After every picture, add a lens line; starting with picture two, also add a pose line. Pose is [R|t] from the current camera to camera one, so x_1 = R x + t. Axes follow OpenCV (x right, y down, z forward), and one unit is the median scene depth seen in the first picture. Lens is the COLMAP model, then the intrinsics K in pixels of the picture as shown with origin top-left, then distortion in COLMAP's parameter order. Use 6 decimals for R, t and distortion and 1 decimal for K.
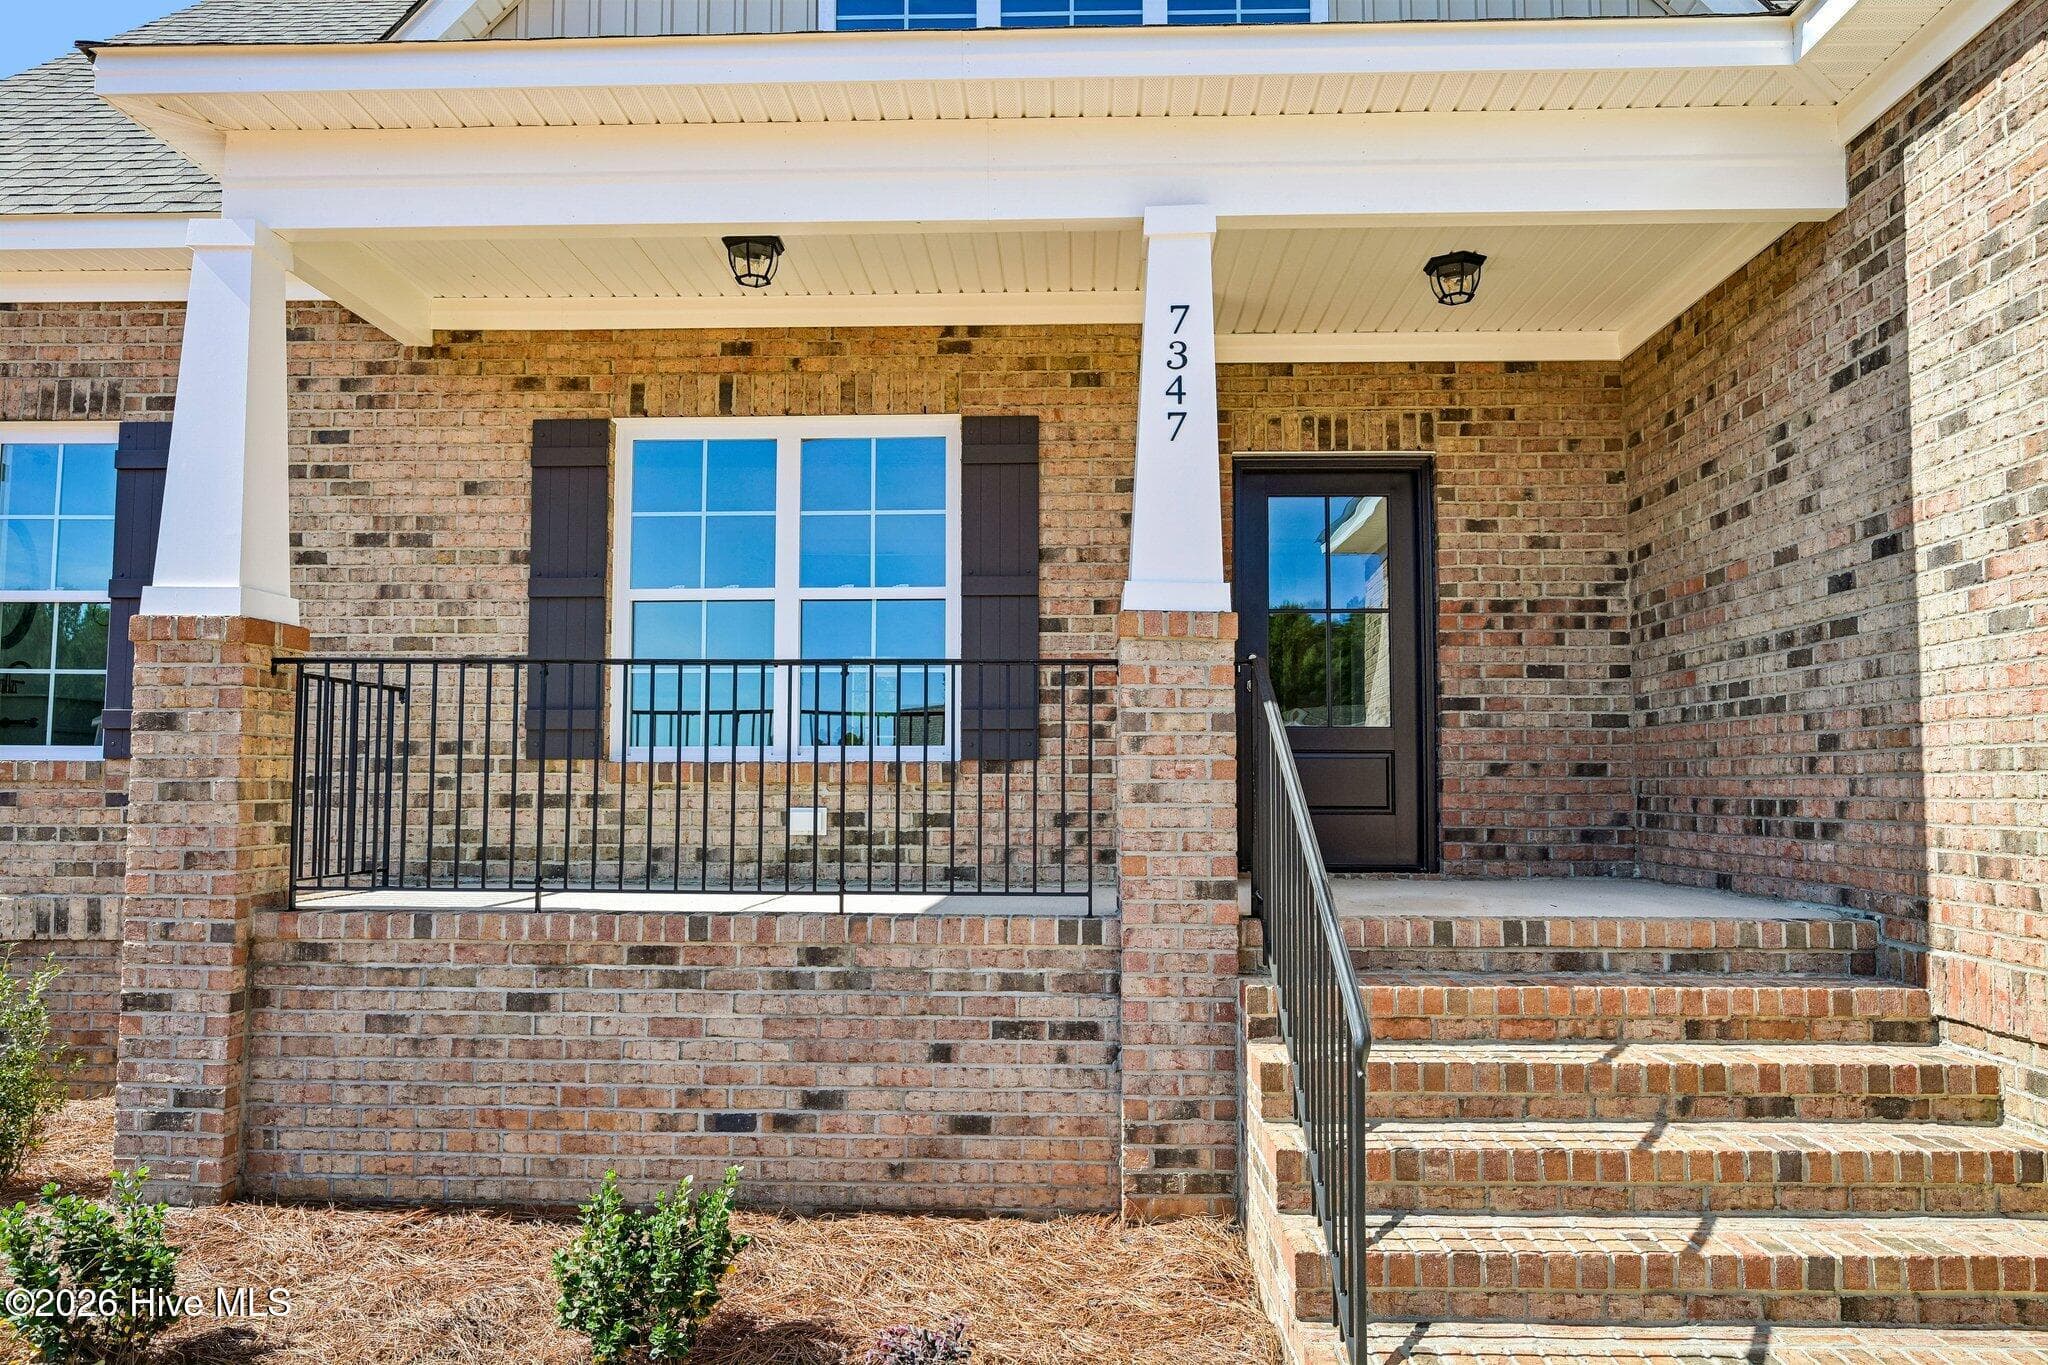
lens RADIAL K [[1482.6, 0, 1097.3], [0, 1482.6, 611.0], [0, 0, 1]] dist [0.002060, -0.000133]
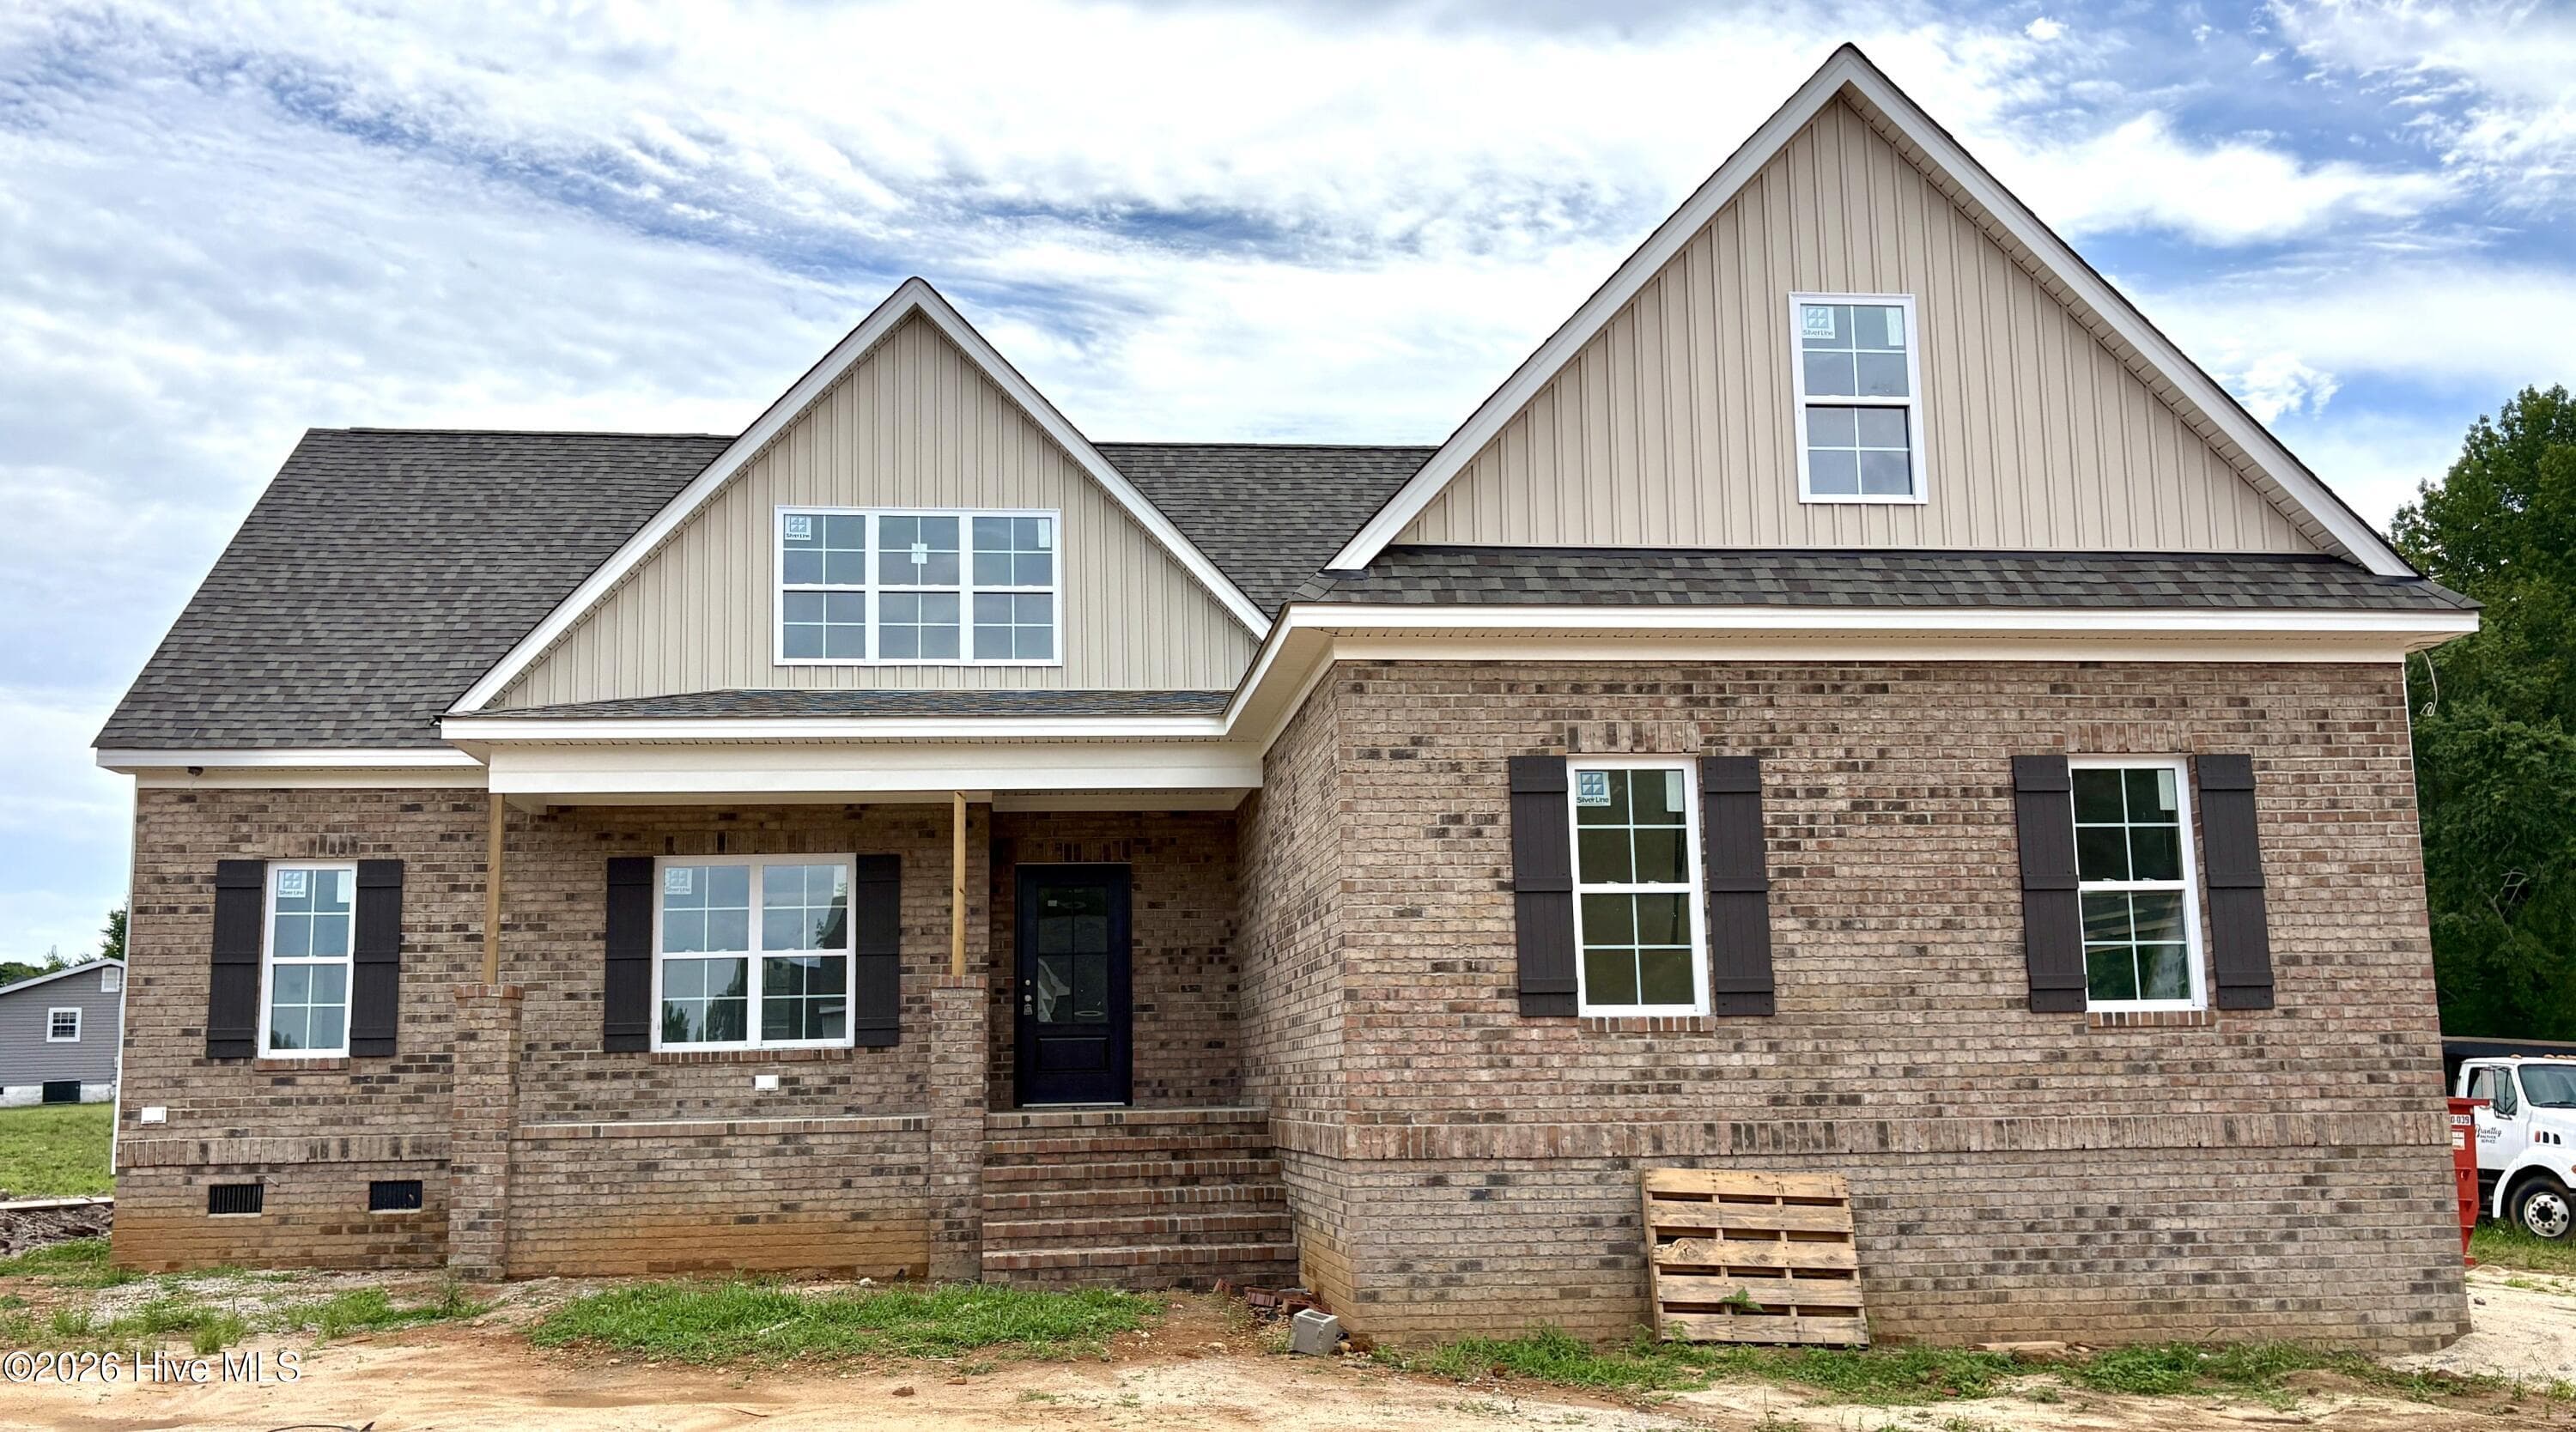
lens RADIAL K [[2541.6, 0, 1382.5], [0, 2541.6, 617.1], [0, 0, 1]] dist [0.109477, -0.237890]
pose [[0.990498, 0.005804, 0.137402, 0.113903], [0.002689, 0.998101, -0.061547, -0.226194], [-0.137498, 0.061332, 0.988601, -2.183937]]
